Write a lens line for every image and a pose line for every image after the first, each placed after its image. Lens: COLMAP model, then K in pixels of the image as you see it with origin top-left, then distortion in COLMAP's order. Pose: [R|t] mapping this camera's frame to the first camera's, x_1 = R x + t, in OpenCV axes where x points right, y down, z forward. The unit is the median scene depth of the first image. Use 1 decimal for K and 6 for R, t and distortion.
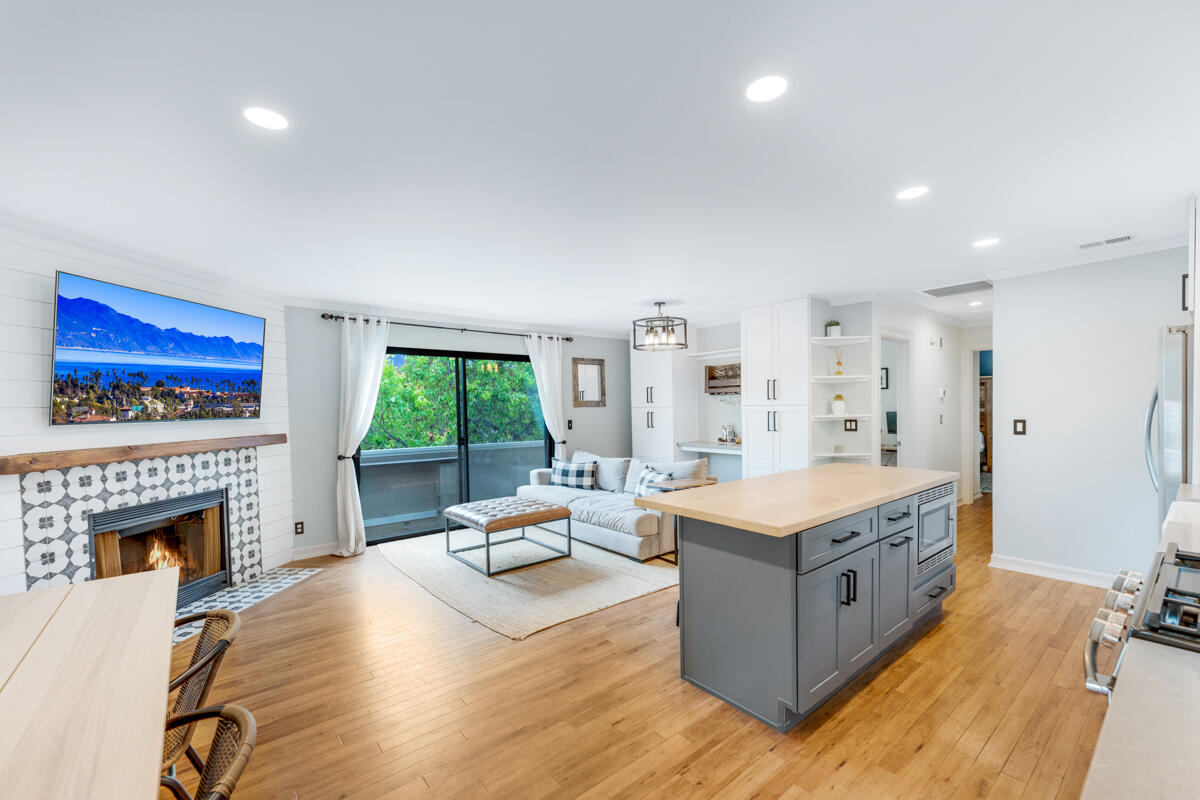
lens RADIAL K [[504.1, 0, 600.4], [0, 504.1, 430.3], [0, 0, 1]] dist [-0.000835, -0.000029]
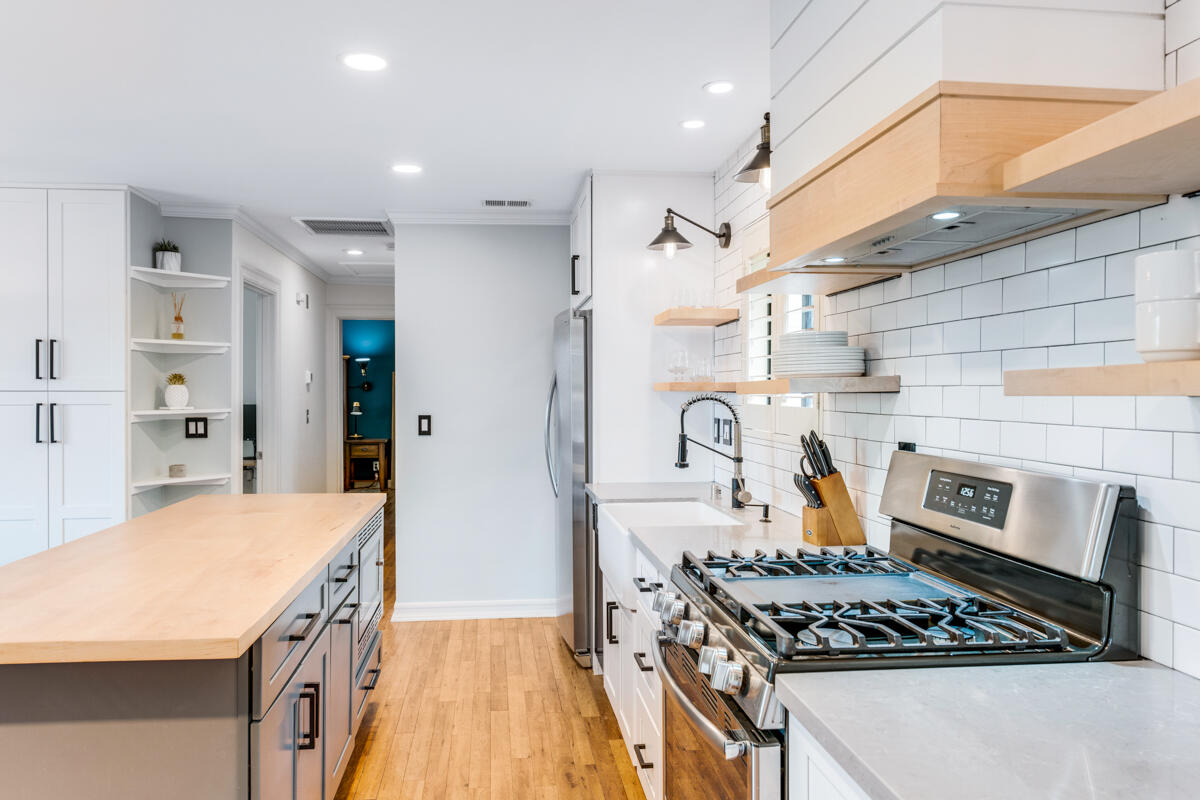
lens RADIAL K [[826.5, 0, 600.0], [0, 826.5, 400.0], [0, 0, 1]] dist [-0.001513, -0.001783]
pose [[0.536438, 0.007044, 0.843910, -0.056920], [0.029558, 0.999195, -0.027129, -0.002594], [-0.843422, 0.039497, 0.535798, 0.111139]]
